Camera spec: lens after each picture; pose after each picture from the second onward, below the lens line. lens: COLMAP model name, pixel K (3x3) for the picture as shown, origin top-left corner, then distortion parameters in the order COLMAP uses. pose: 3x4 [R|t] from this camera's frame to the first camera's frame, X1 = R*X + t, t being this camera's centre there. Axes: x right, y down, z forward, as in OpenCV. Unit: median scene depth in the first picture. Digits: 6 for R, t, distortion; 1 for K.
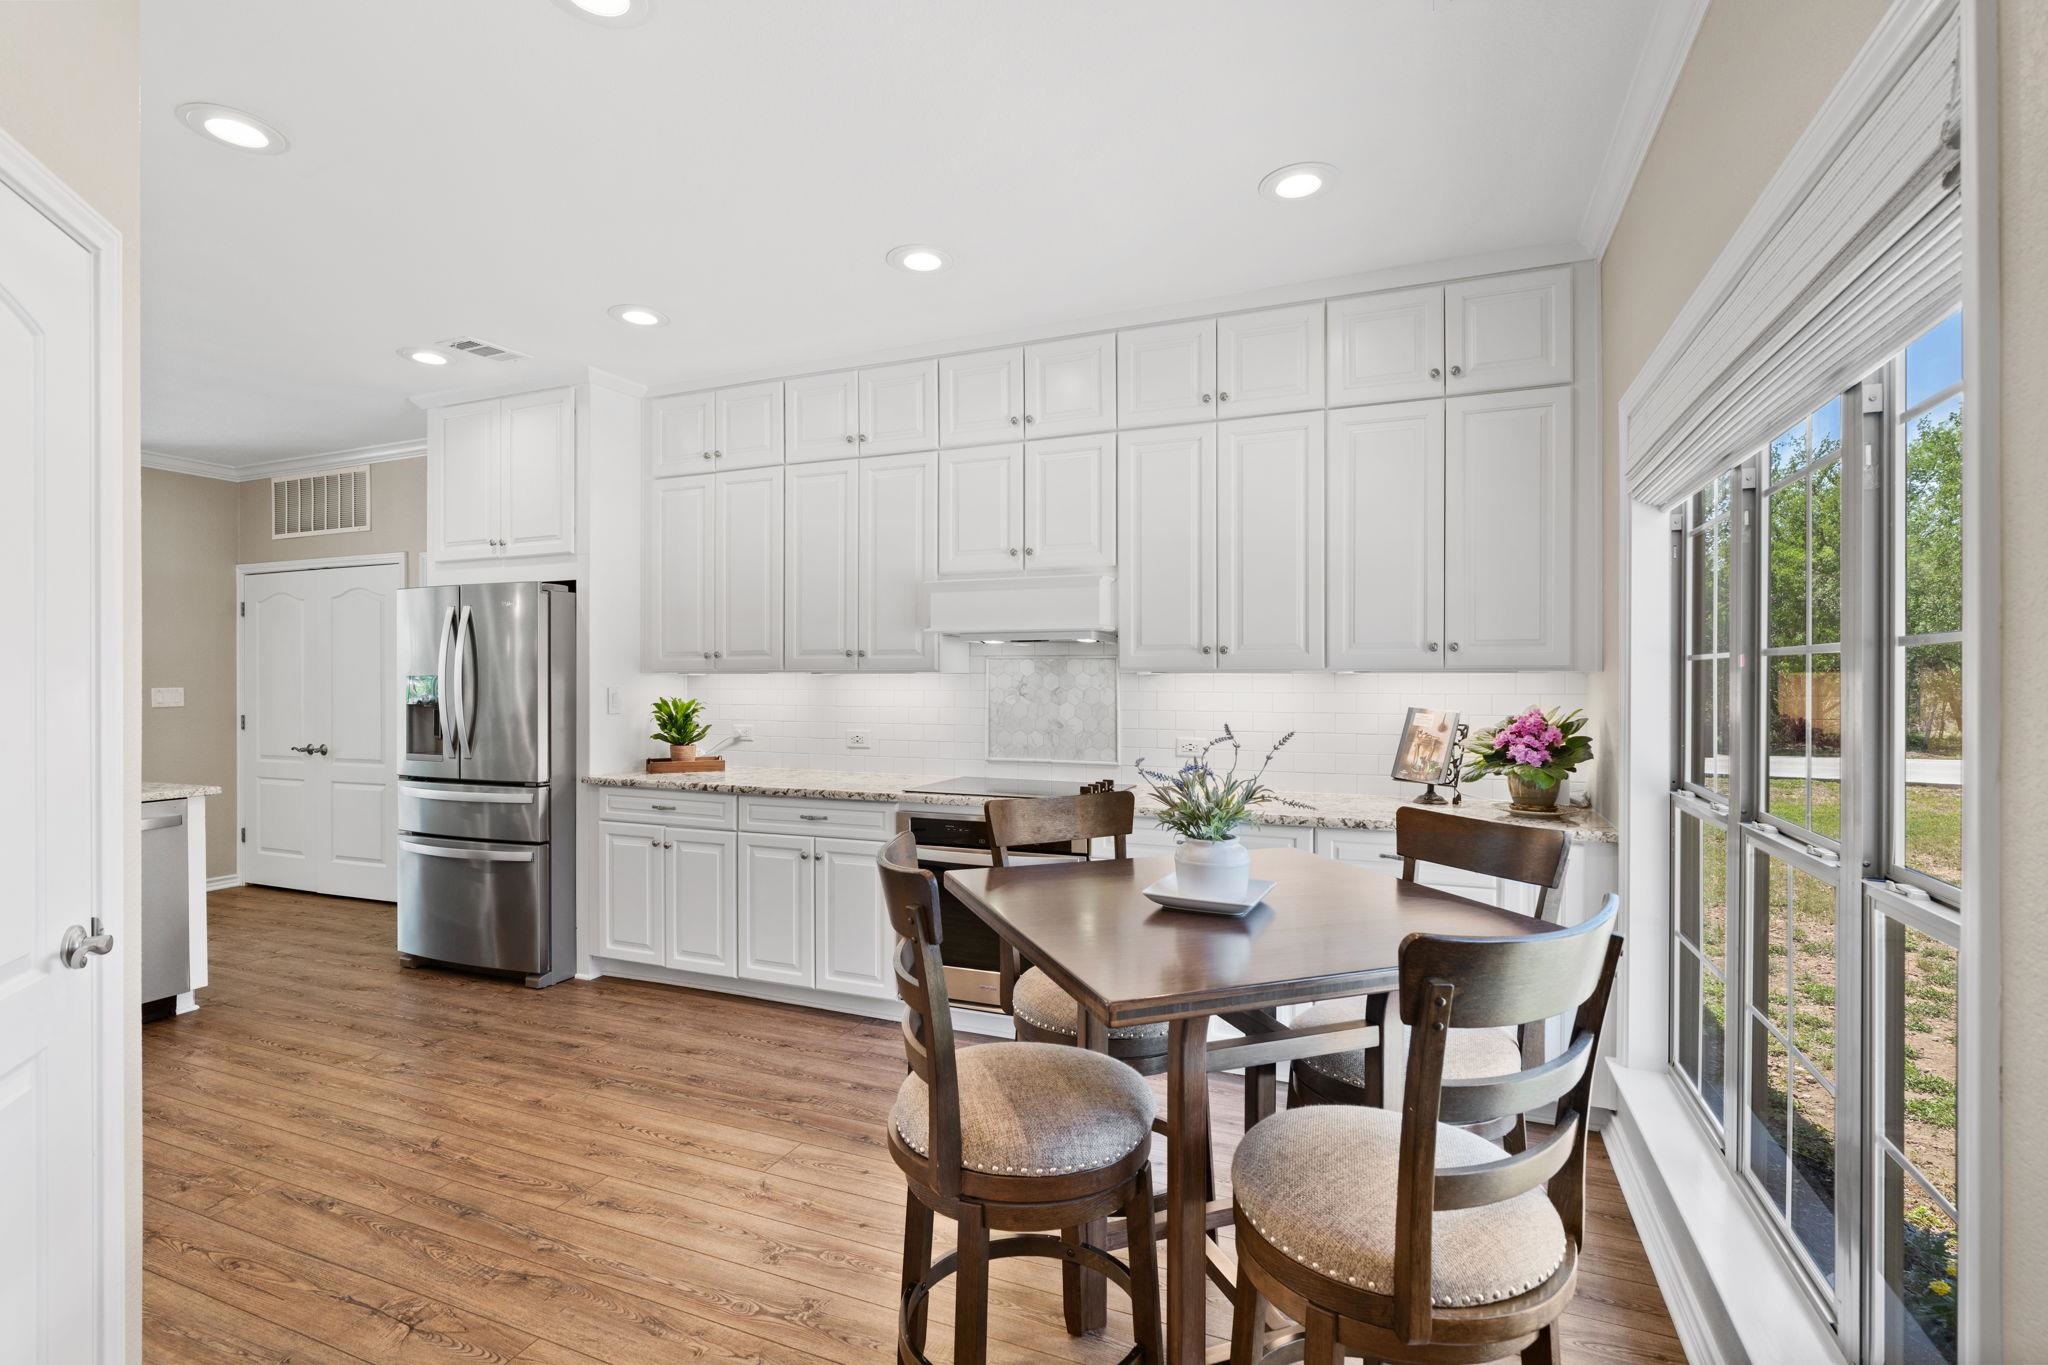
lens RADIAL K [[935.3, 0, 1026.5], [0, 935.3, 685.9], [0, 0, 1]] dist [0.002416, 0.000019]
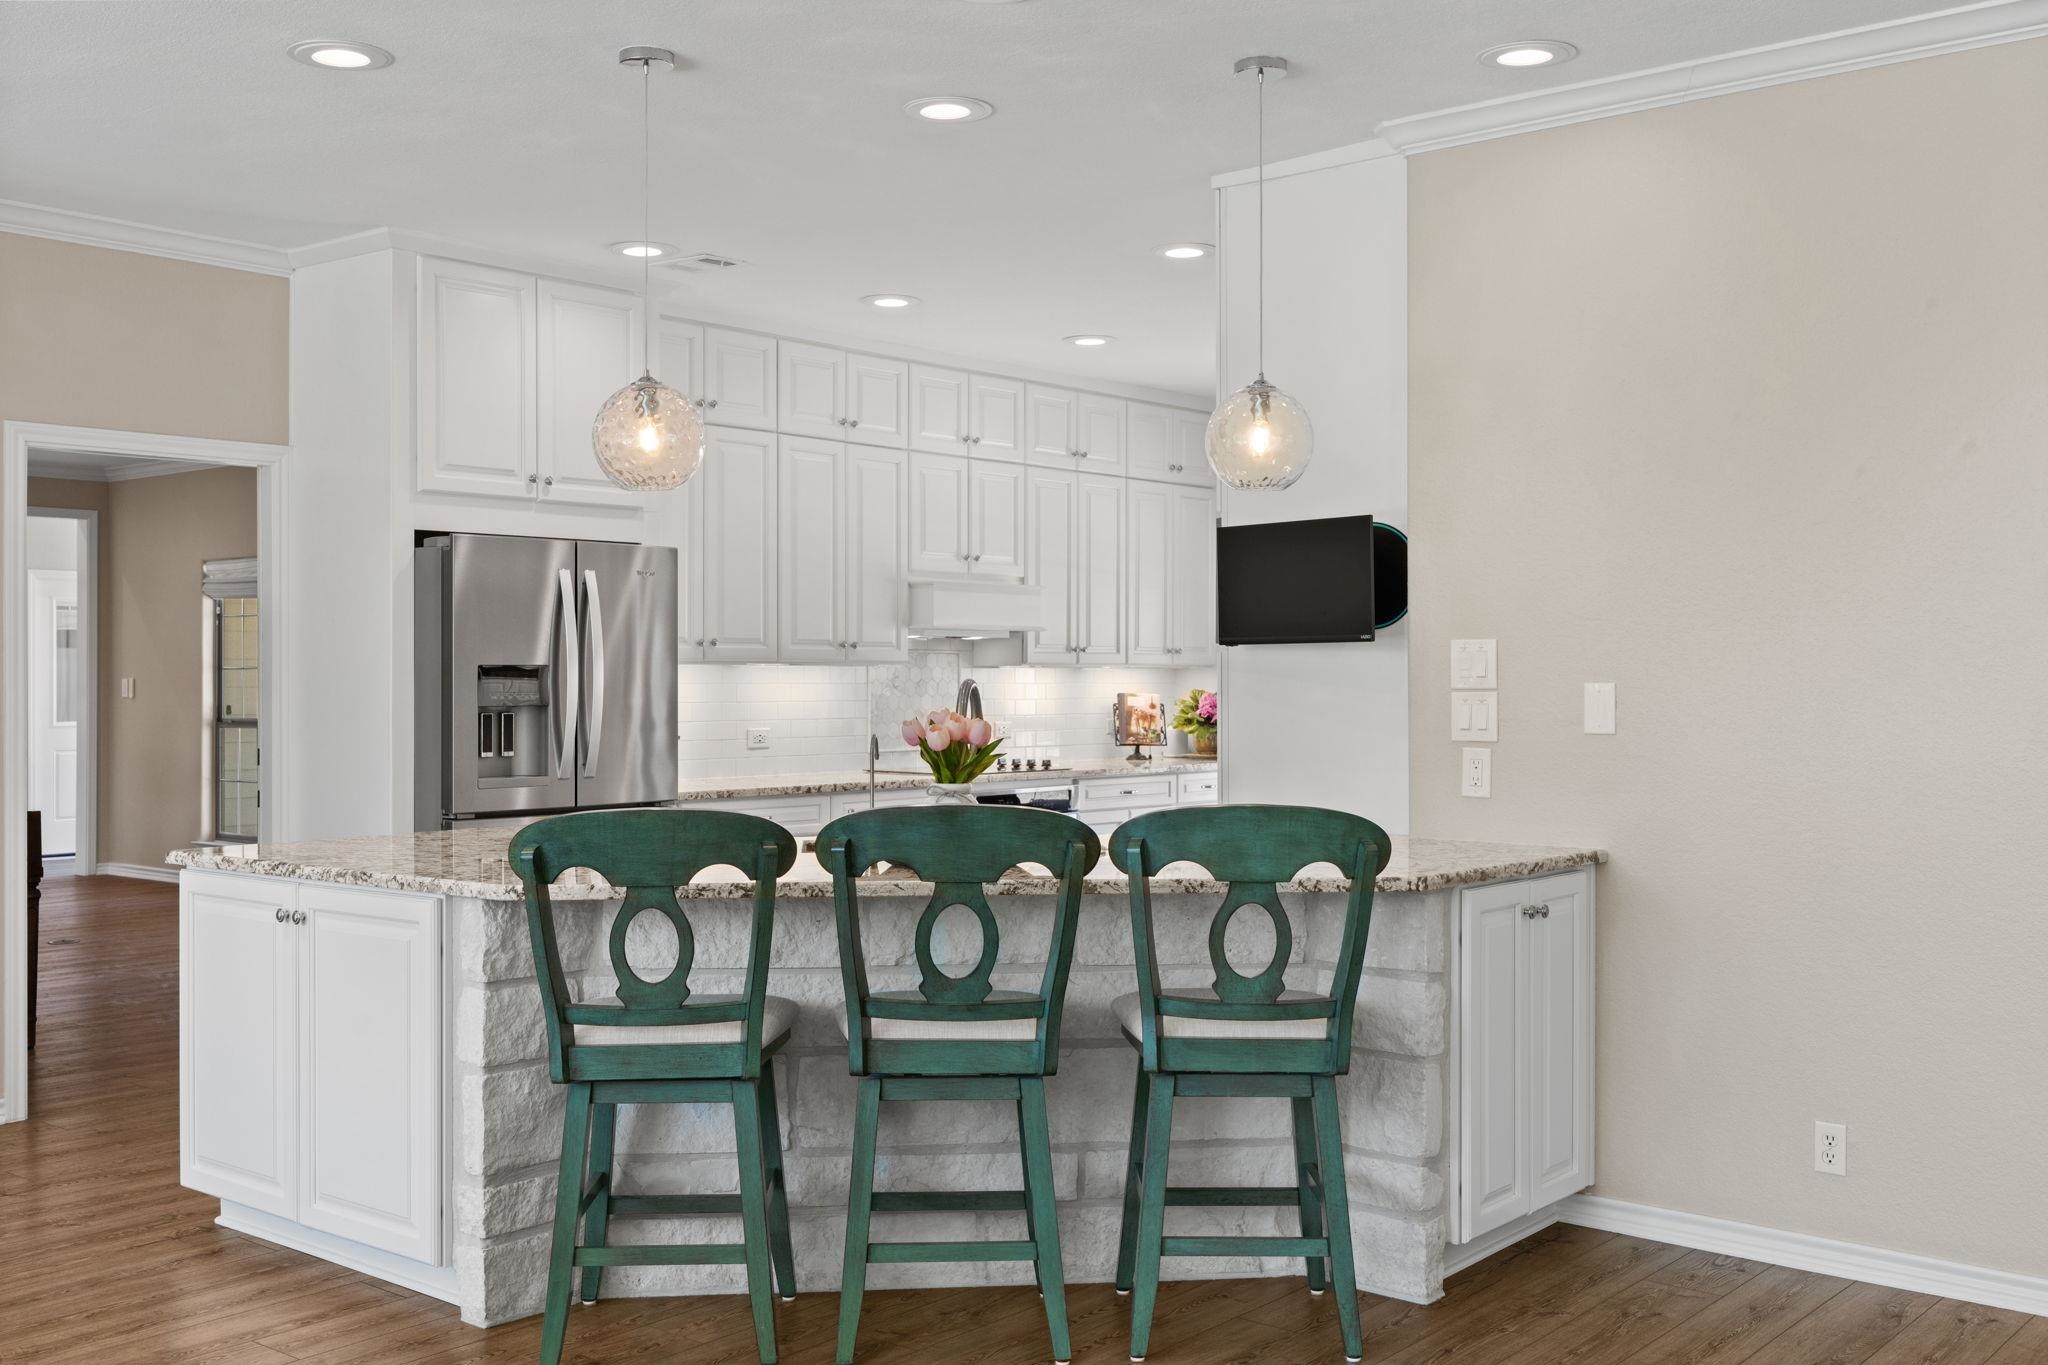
lens RADIAL K [[935.3, 0, 1017.1], [0, 935.3, 675.9], [0, 0, 1]] dist [0.002416, 0.000019]
pose [[0.628003, 0.000225, 0.778211, -0.814448], [0.008189, 0.999943, -0.006897, 0.005662], [-0.778168, 0.010704, 0.627965, 0.242023]]
